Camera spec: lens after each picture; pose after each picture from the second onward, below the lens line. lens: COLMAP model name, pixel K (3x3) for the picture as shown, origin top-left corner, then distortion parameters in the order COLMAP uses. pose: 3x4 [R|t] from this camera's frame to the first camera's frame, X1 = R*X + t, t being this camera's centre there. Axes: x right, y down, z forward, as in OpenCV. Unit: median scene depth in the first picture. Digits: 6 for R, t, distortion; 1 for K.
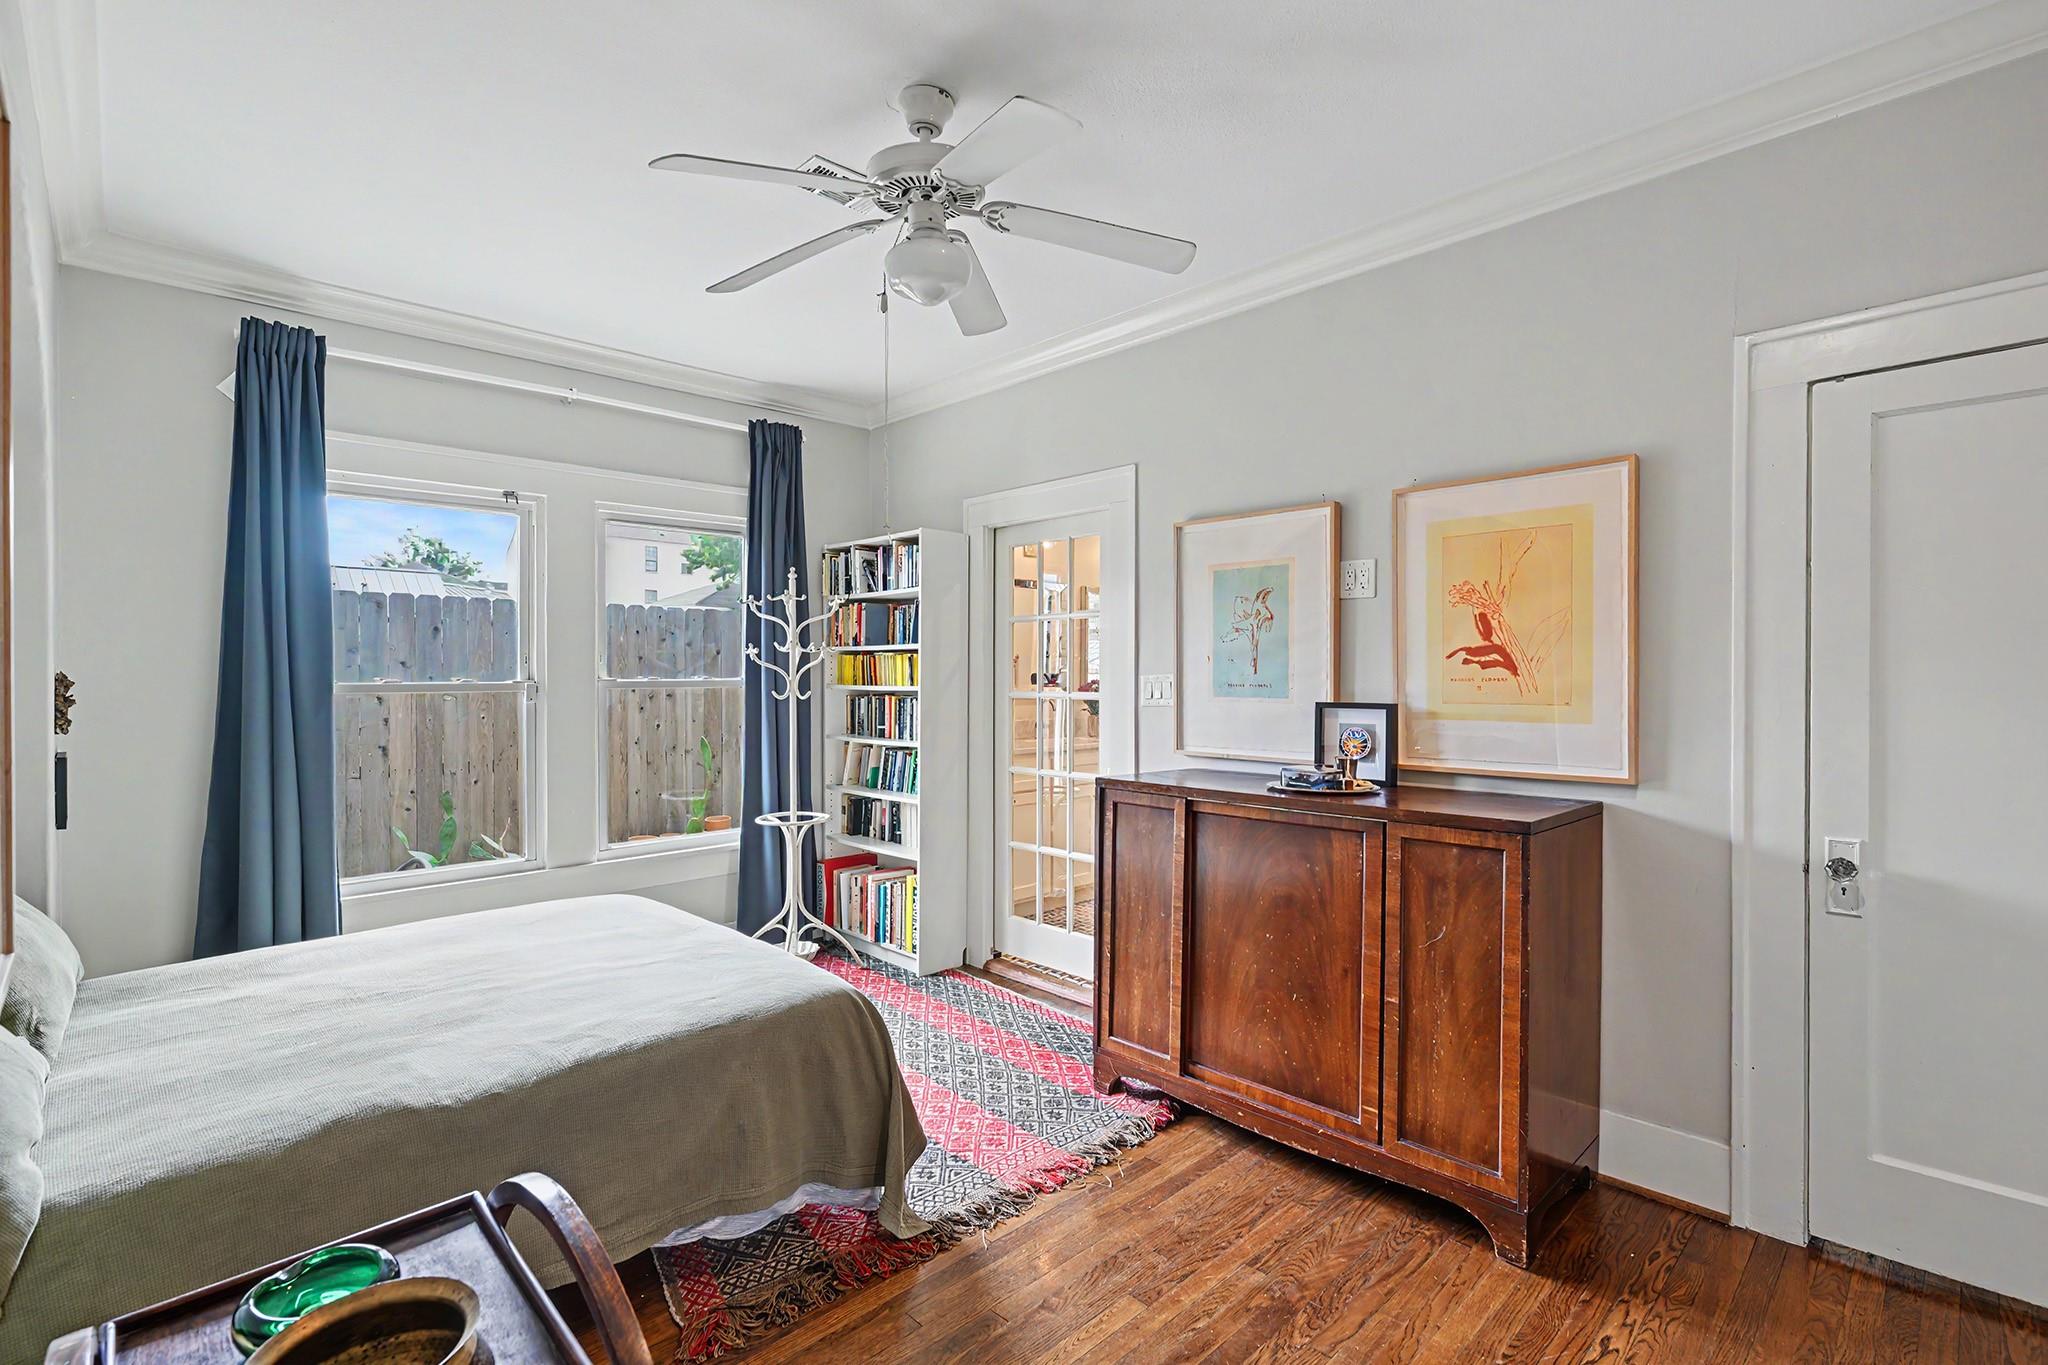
lens RADIAL K [[950.4, 0, 1018.2], [0, 950.4, 683.5], [0, 0, 1]] dist [-0.002175, -0.000140]
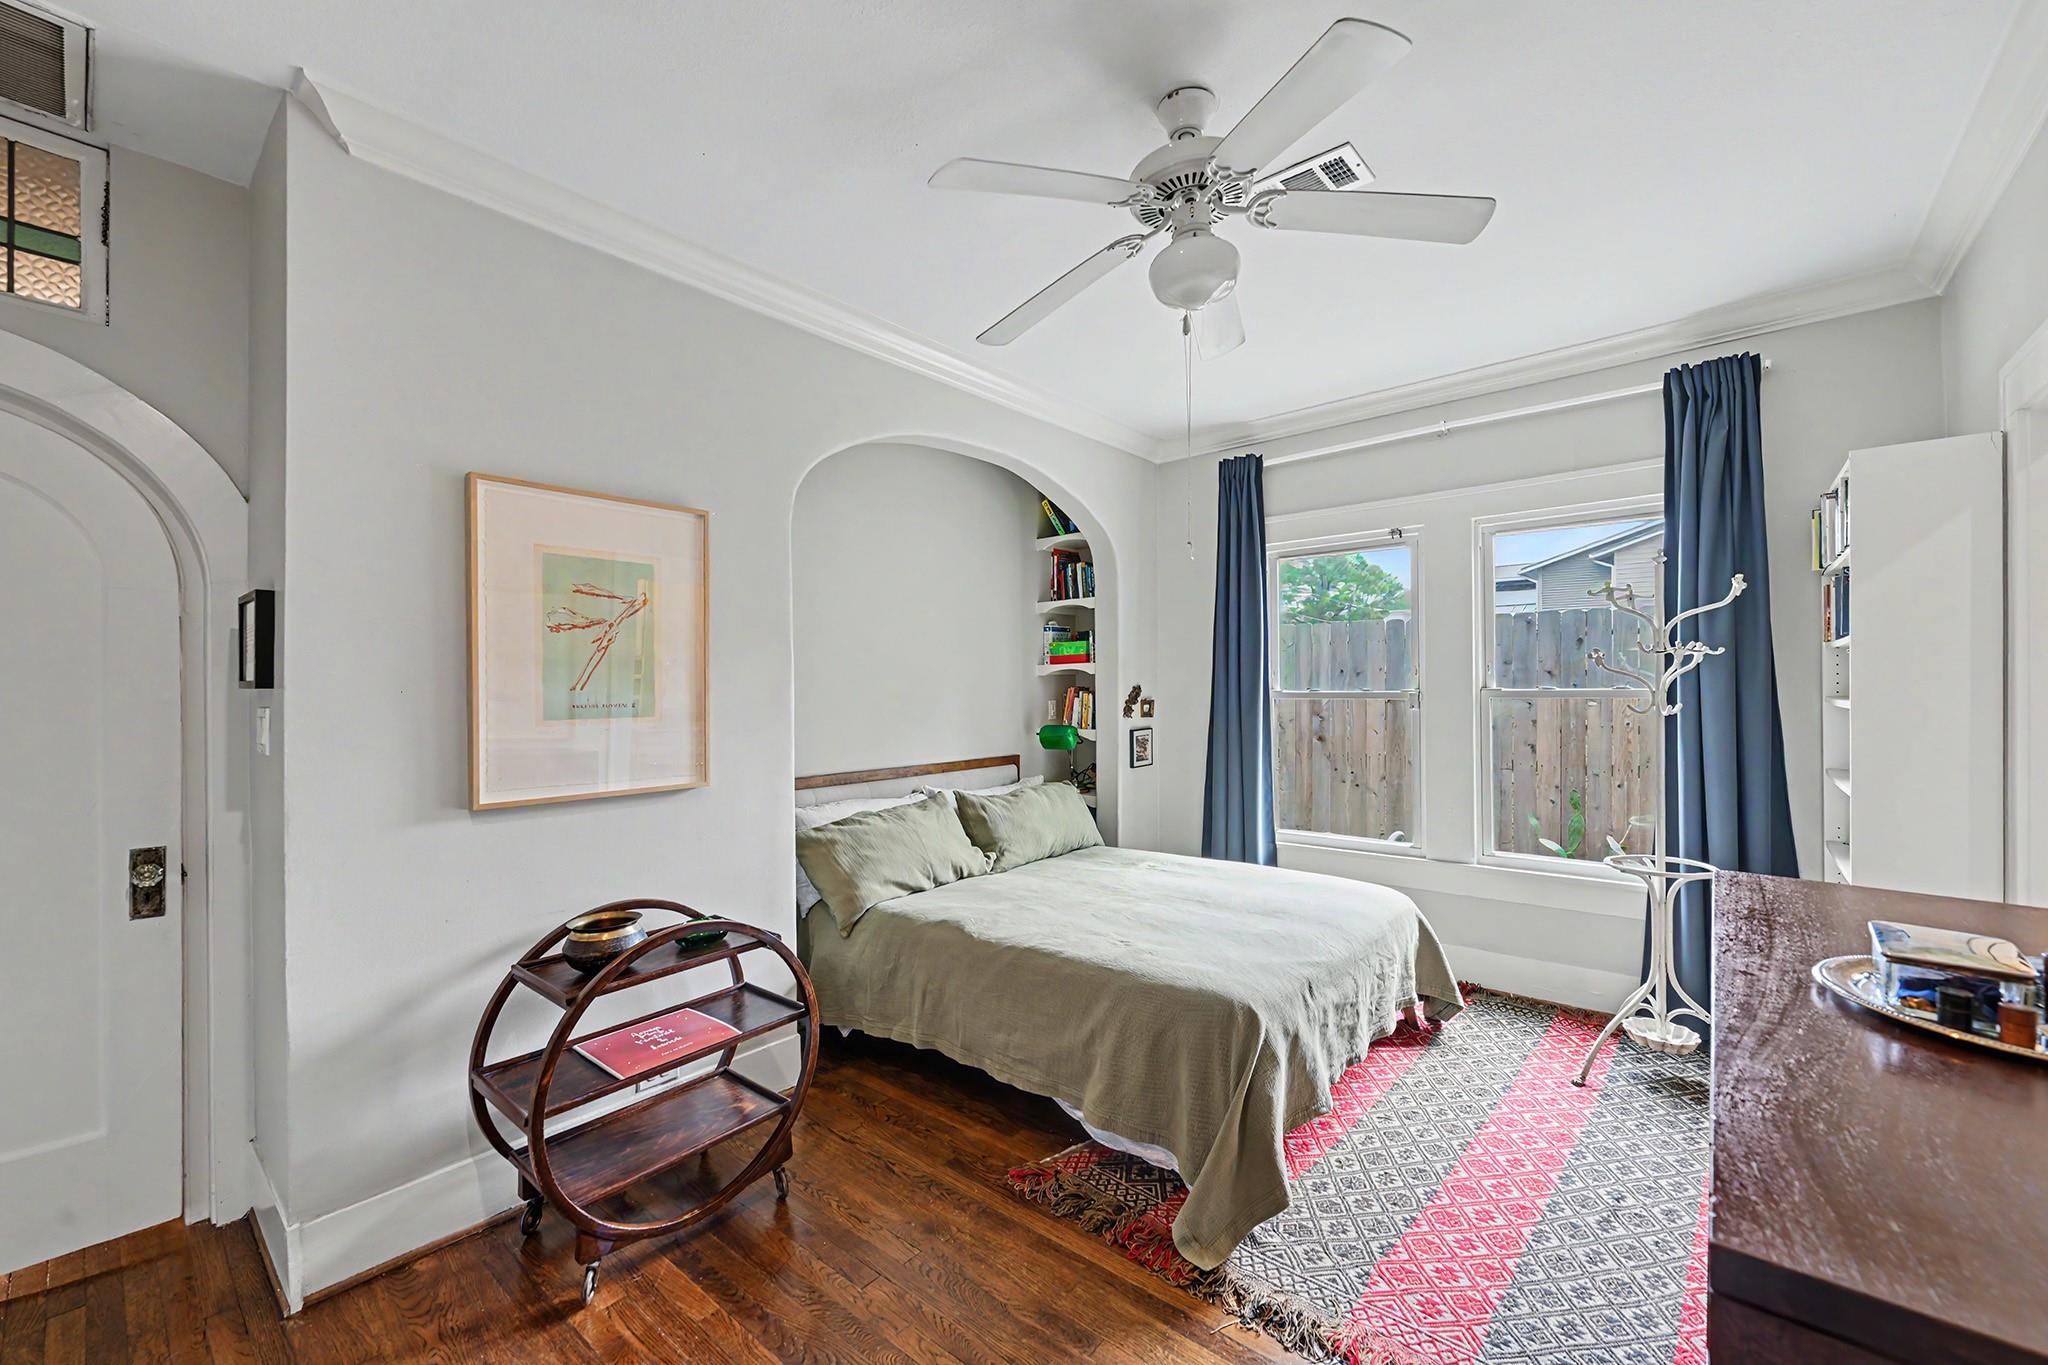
lens RADIAL K [[817.1, 0, 1015.6], [0, 817.1, 681.7], [0, 0, 1]] dist [0.002589, 0.000075]
pose [[0.096922, -0.003479, -0.995286, 0.416278], [-0.000867, 0.999993, -0.003580, -0.009110], [0.995292, 0.001209, 0.096918, 0.426935]]
